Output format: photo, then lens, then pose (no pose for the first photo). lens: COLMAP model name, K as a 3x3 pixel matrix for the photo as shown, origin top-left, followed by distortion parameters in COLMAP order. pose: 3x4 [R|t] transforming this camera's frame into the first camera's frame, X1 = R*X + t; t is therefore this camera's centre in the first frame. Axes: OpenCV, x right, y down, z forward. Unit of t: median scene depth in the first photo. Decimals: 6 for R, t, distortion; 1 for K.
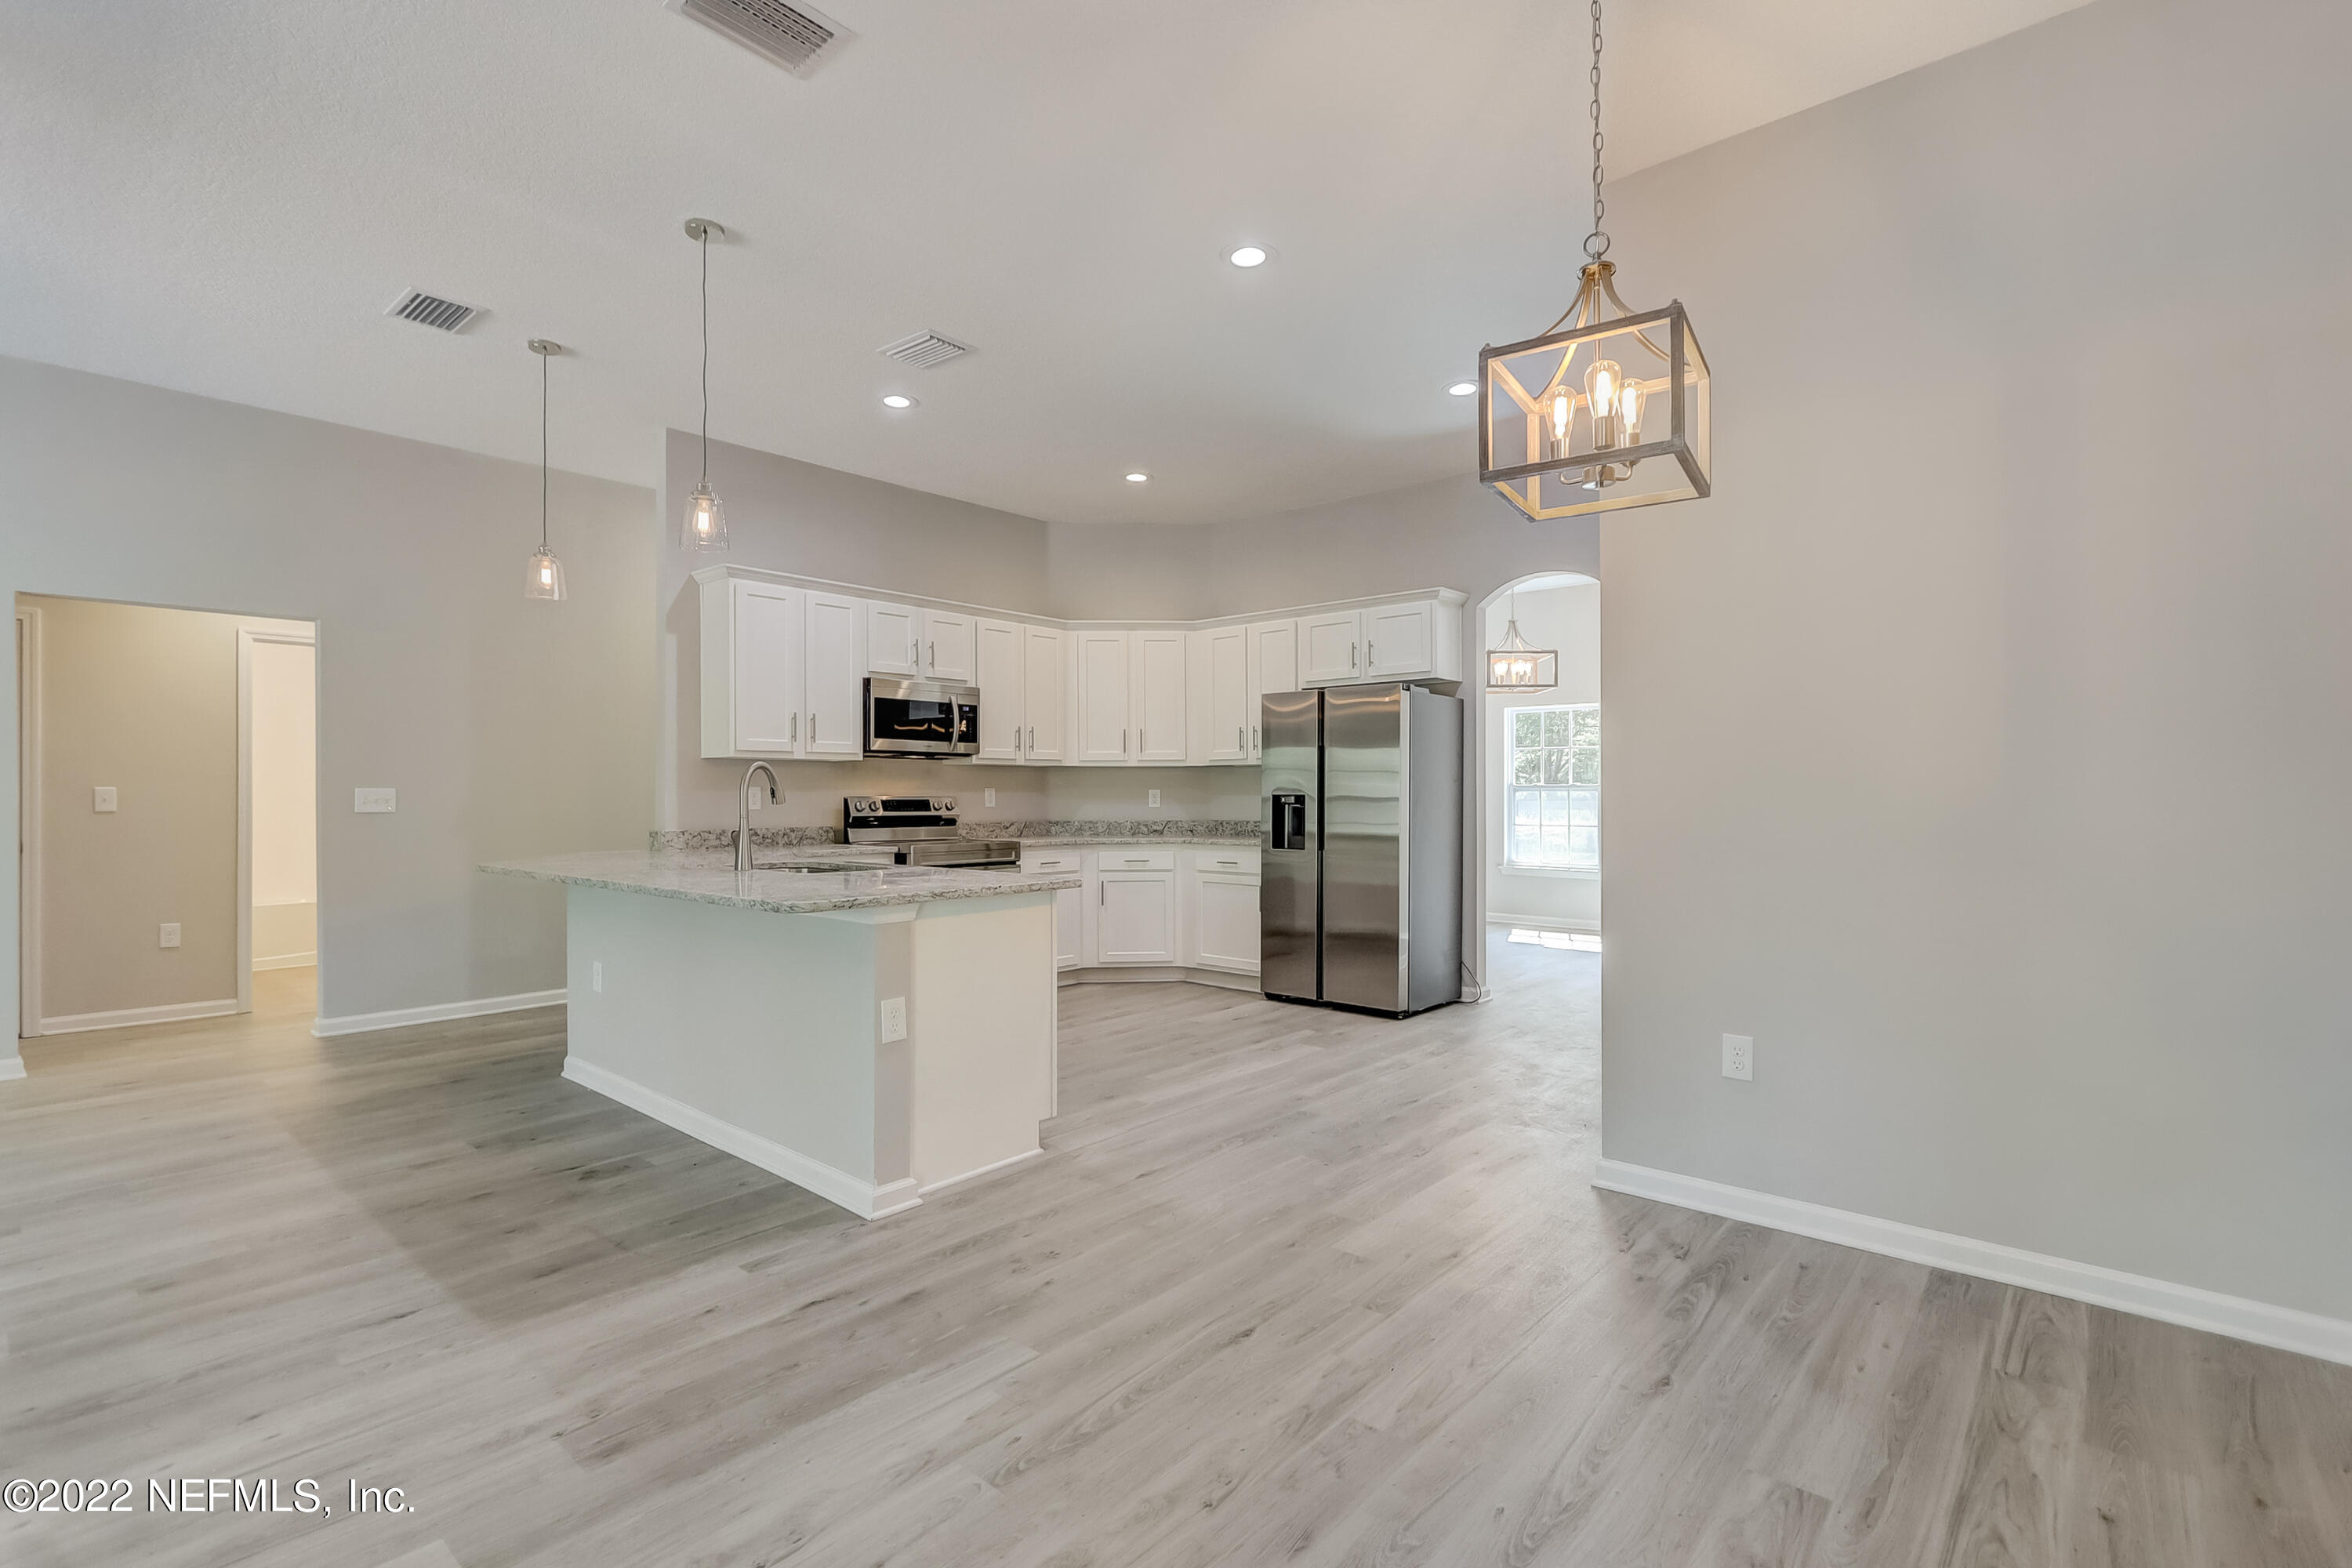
lens RADIAL K [[1077.3, 0, 1166.5], [0, 1077.3, 789.7], [0, 0, 1]] dist [-0.003677, 0.000817]
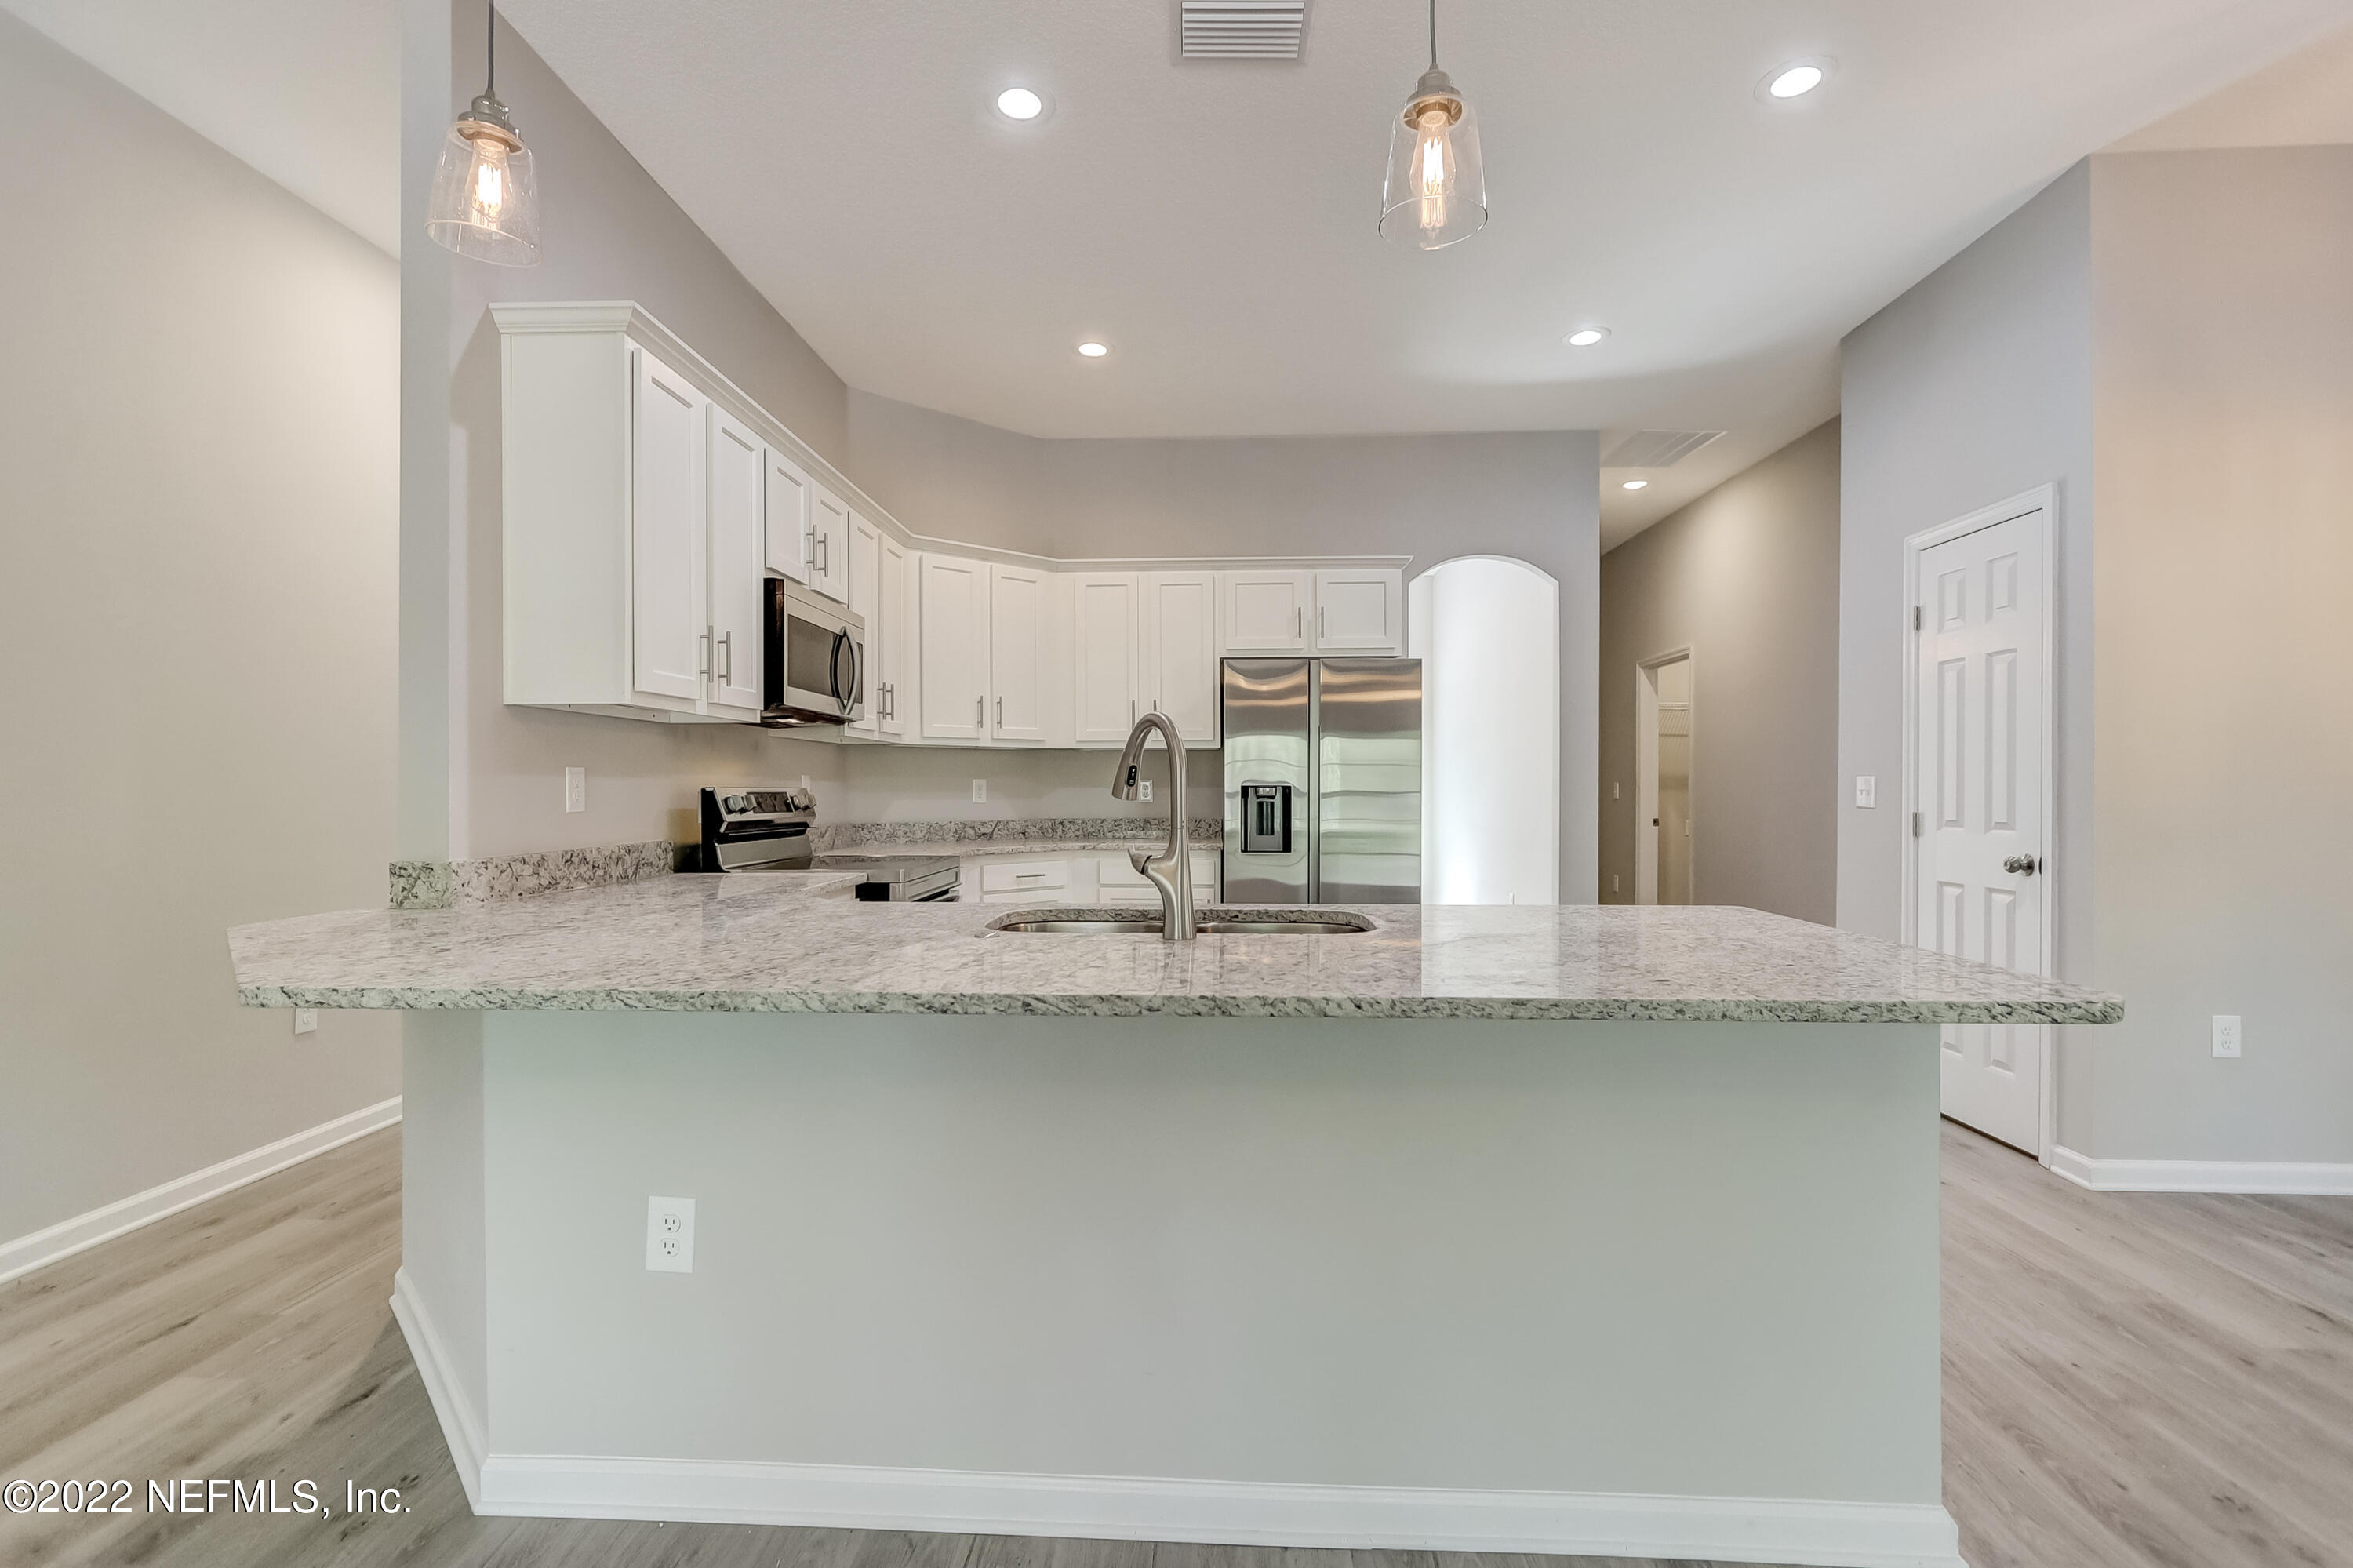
lens RADIAL K [[1077.8, 0, 1167.0], [0, 1077.8, 789.7], [0, 0, 1]] dist [-0.003677, 0.000817]
pose [[0.781615, 0.000144, 0.623761, -0.477121], [-0.003287, 0.999987, 0.003888, 0.004934], [-0.623752, -0.005089, 0.781606, 0.431271]]
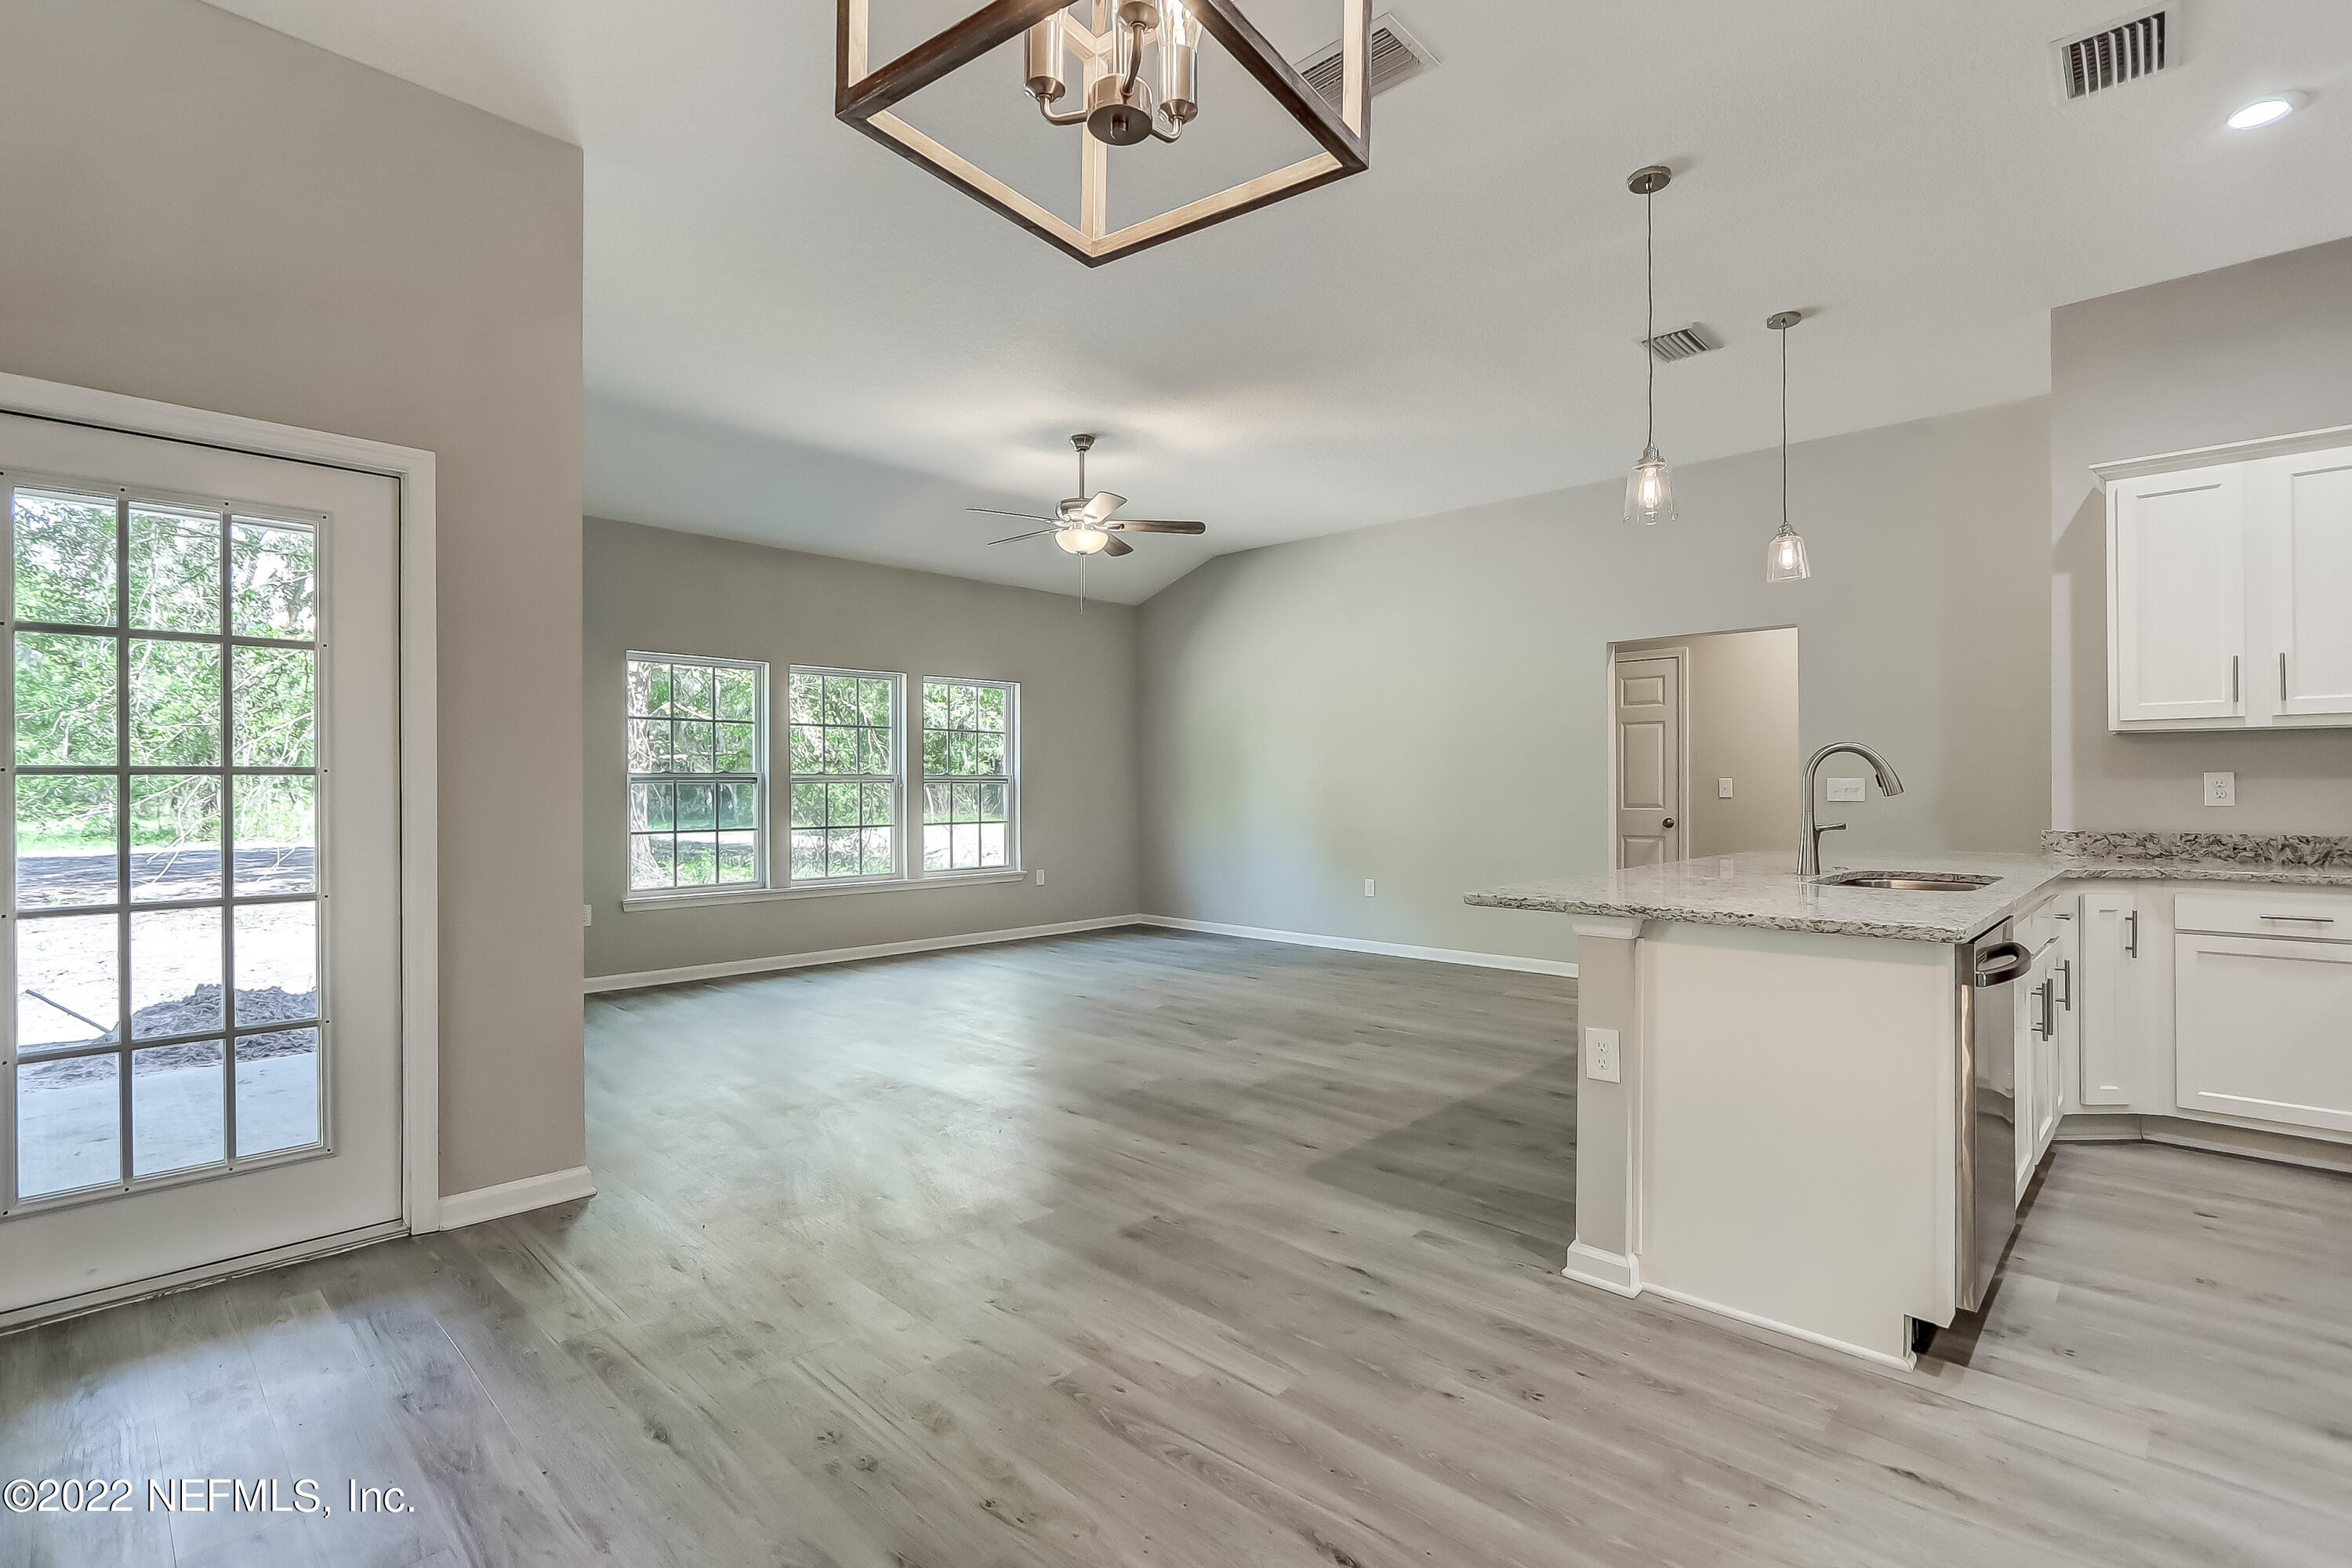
lens RADIAL K [[1077.3, 0, 1166.5], [0, 1077.3, 789.7], [0, 0, 1]] dist [-0.003677, 0.000817]
pose [[-0.049615, 0.003418, -0.998763, 0.313529], [0.004877, 0.999983, 0.003180, 0.002946], [0.998756, -0.004713, -0.049631, 0.376479]]
